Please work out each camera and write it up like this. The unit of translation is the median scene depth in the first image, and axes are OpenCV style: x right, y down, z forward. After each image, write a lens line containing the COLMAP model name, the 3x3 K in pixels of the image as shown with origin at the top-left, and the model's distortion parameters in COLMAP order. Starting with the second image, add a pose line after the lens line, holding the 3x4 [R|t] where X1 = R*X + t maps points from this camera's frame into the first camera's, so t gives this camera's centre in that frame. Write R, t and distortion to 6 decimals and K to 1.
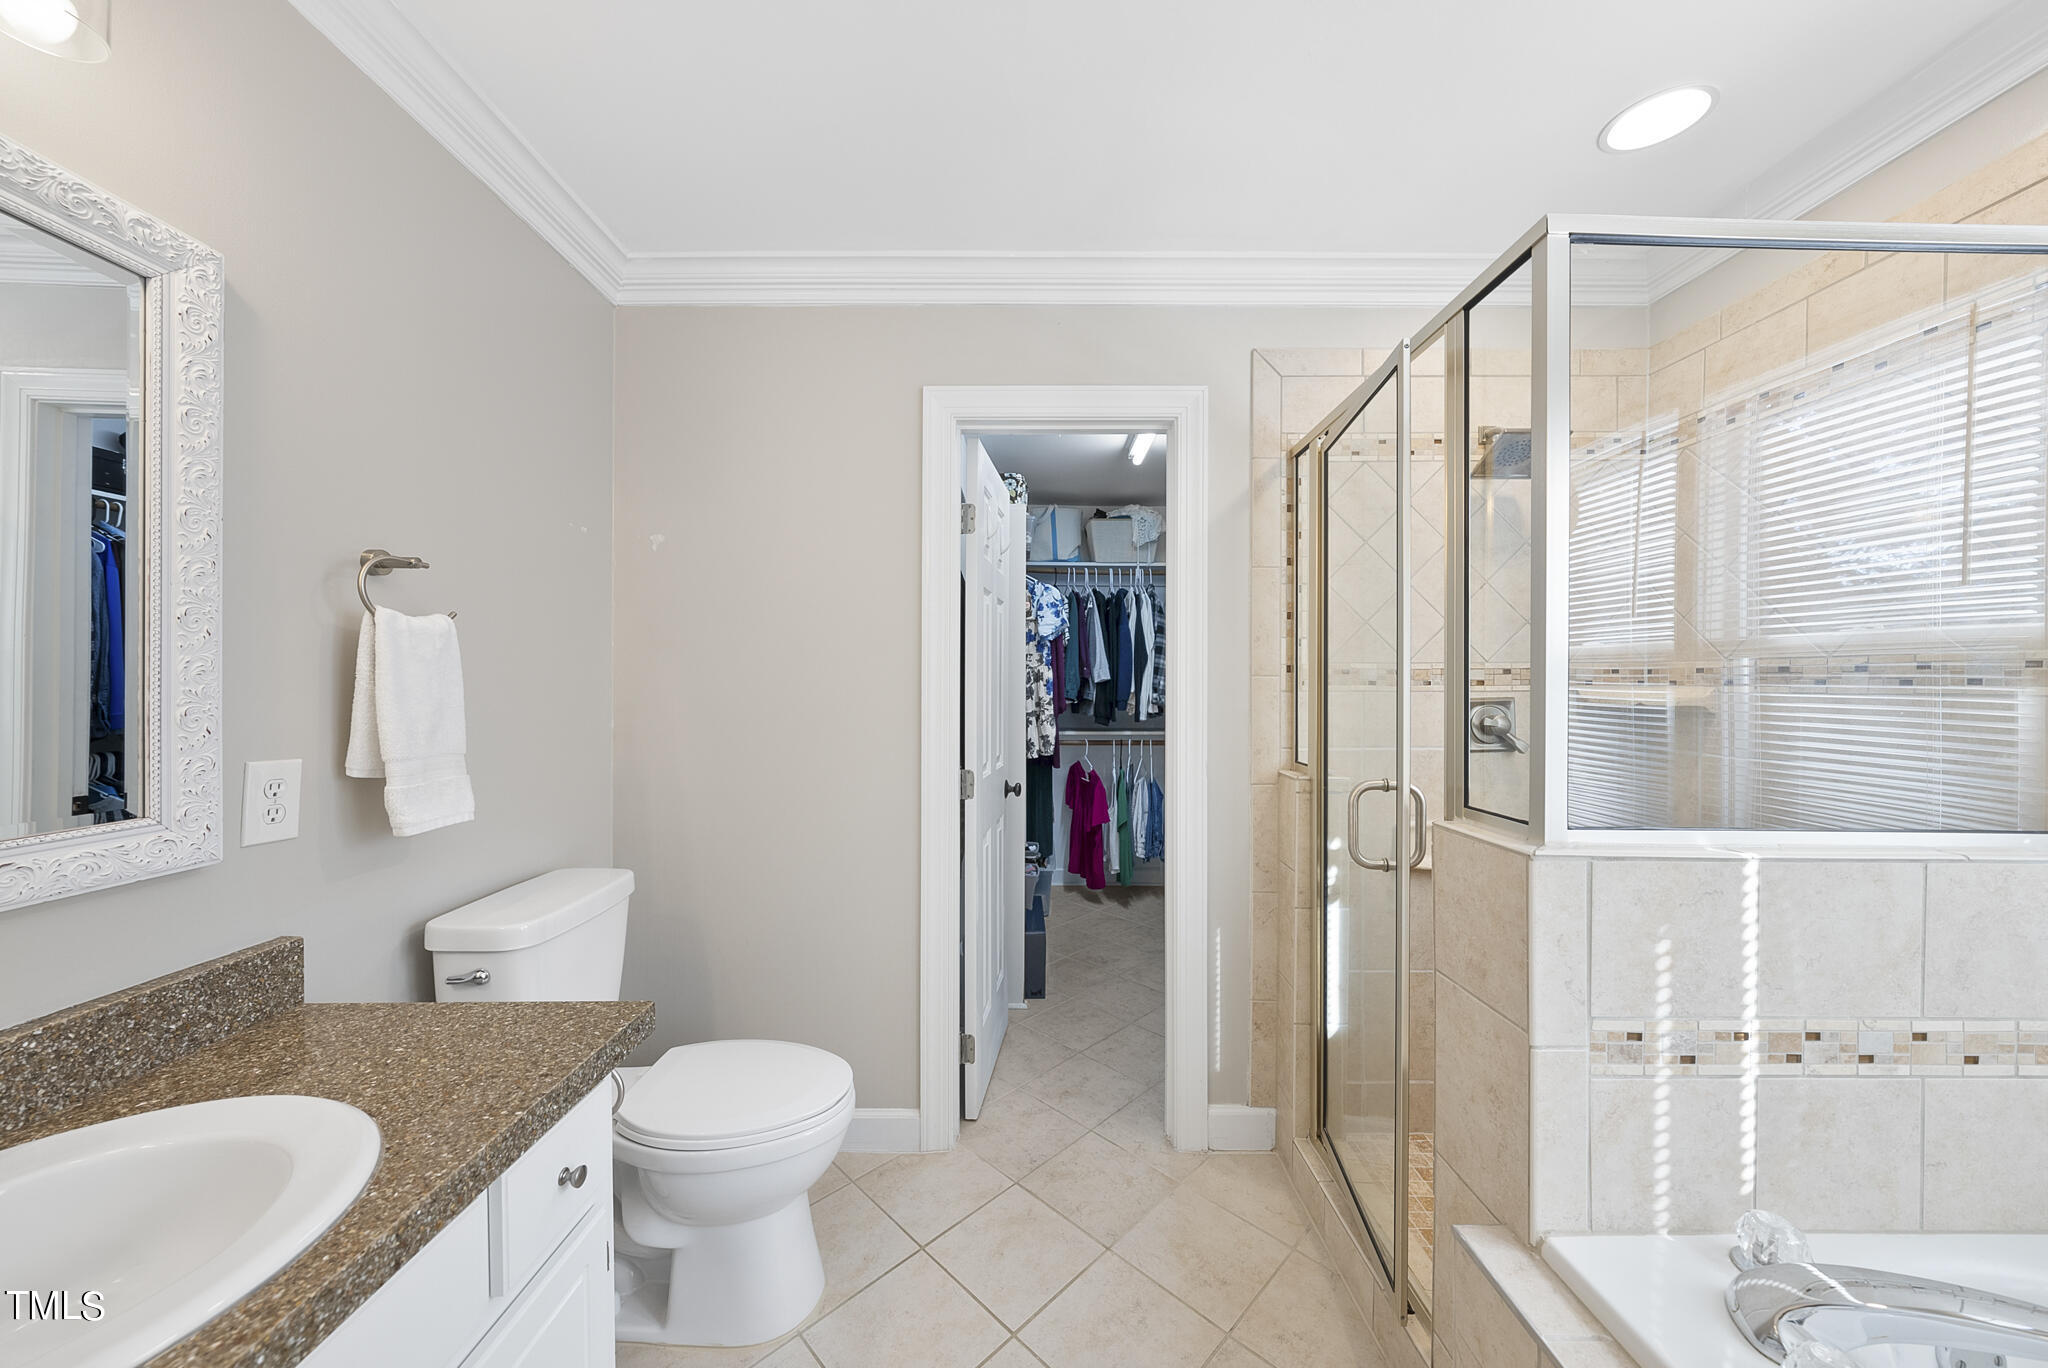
lens RADIAL K [[705.3, 0, 1025.7], [0, 705.3, 684.4], [0, 0, 1]] dist [-0.001803, 0.000158]
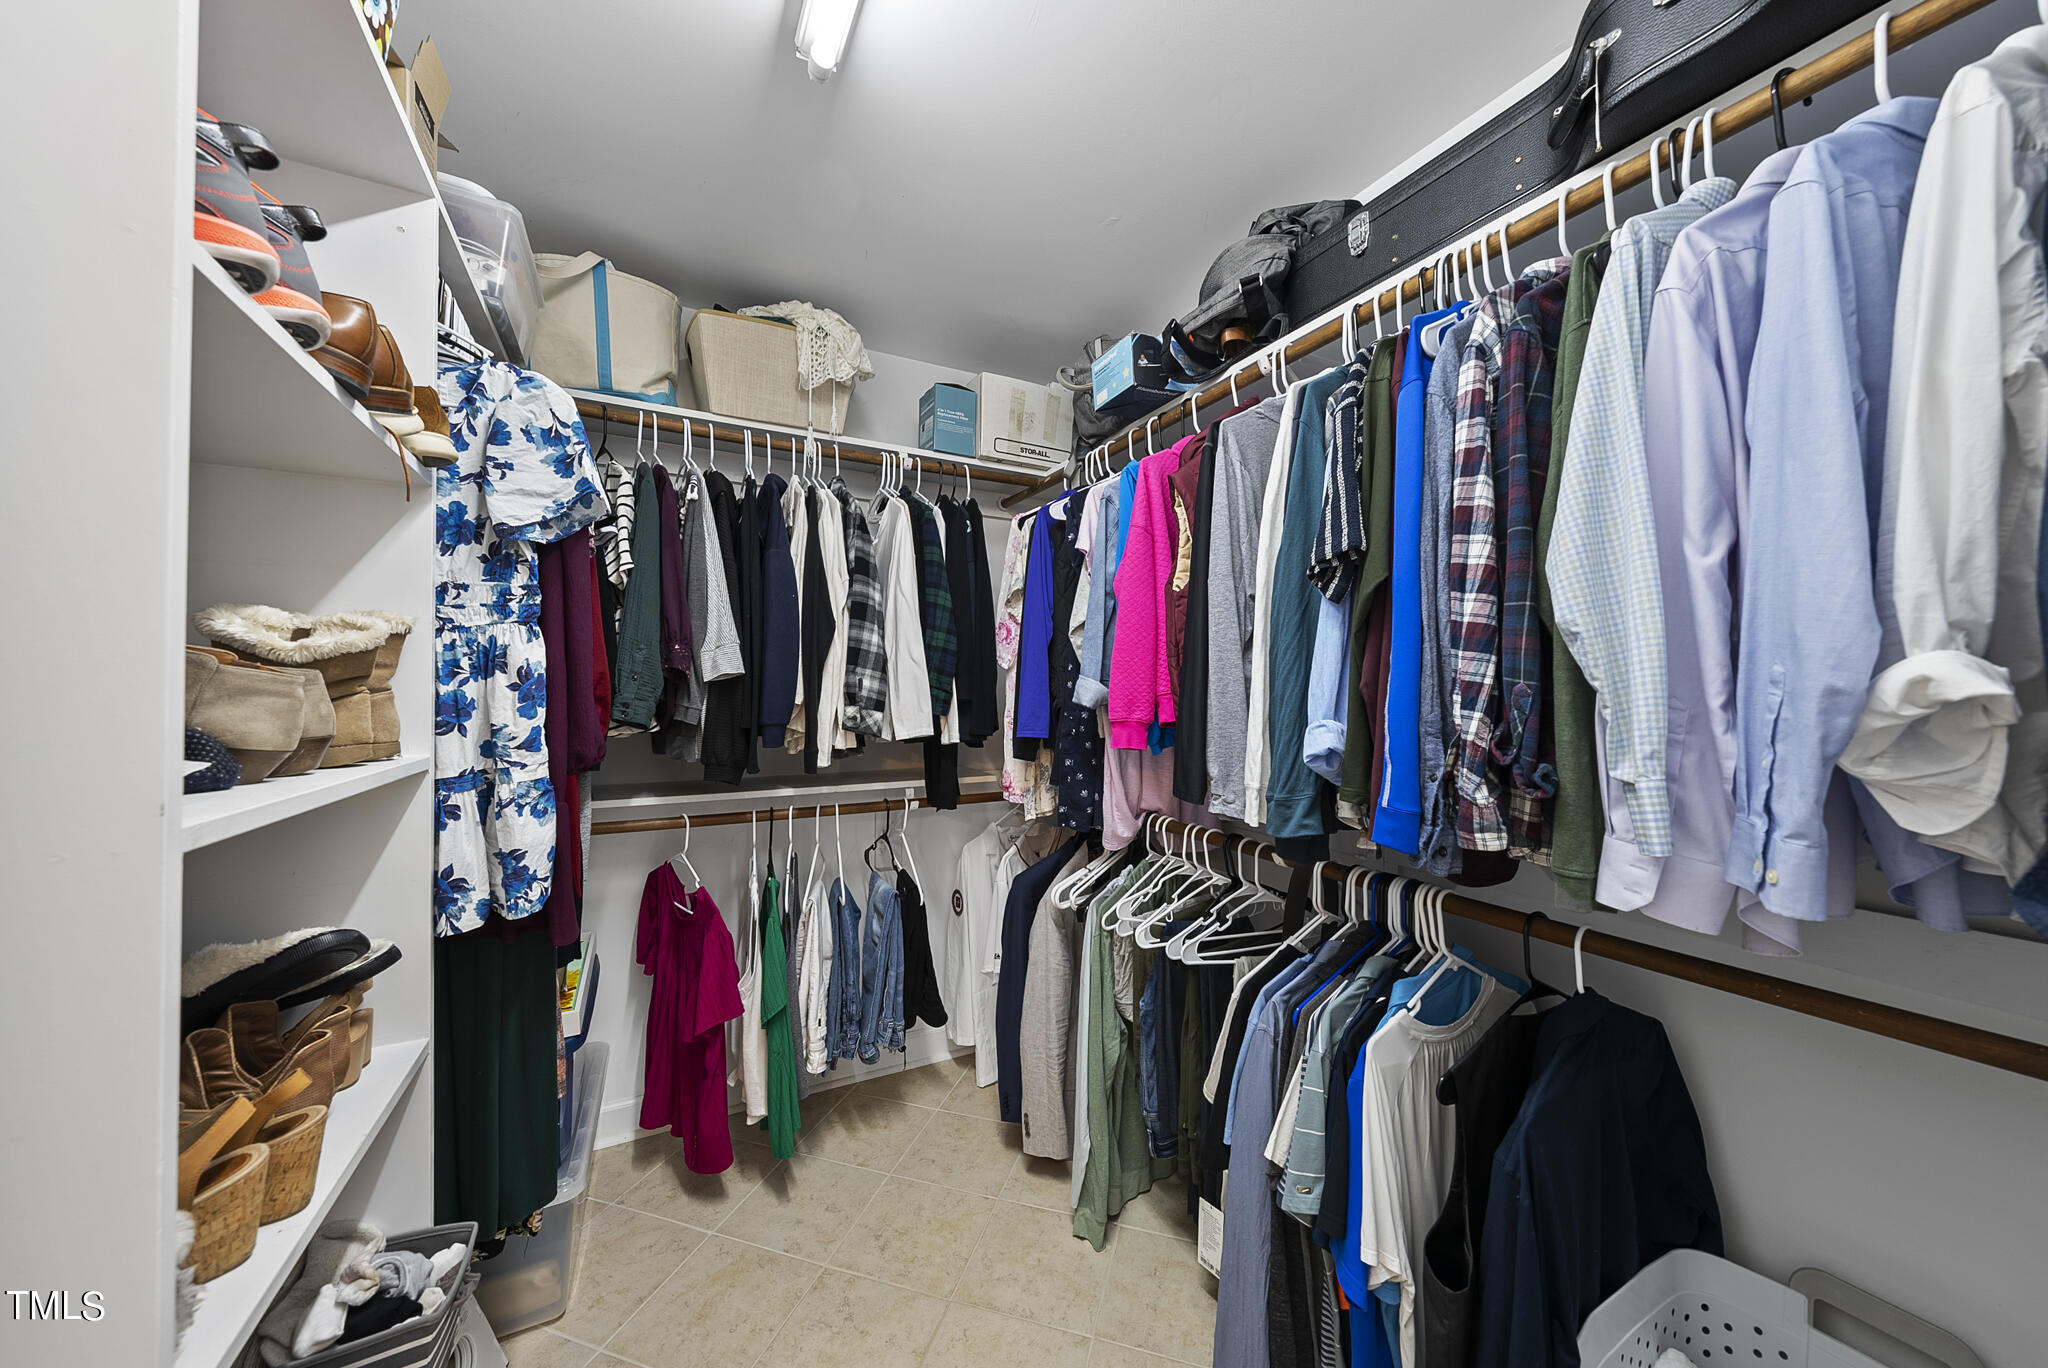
lens RADIAL K [[705.3, 0, 1030.1], [0, 705.3, 683.5], [0, 0, 1]] dist [-0.001803, 0.000158]
pose [[0.881563, 0.002100, 0.472061, 0.072045], [0.003111, 0.999943, -0.010259, 0.003122], [-0.472056, 0.010513, 0.881506, 0.553574]]
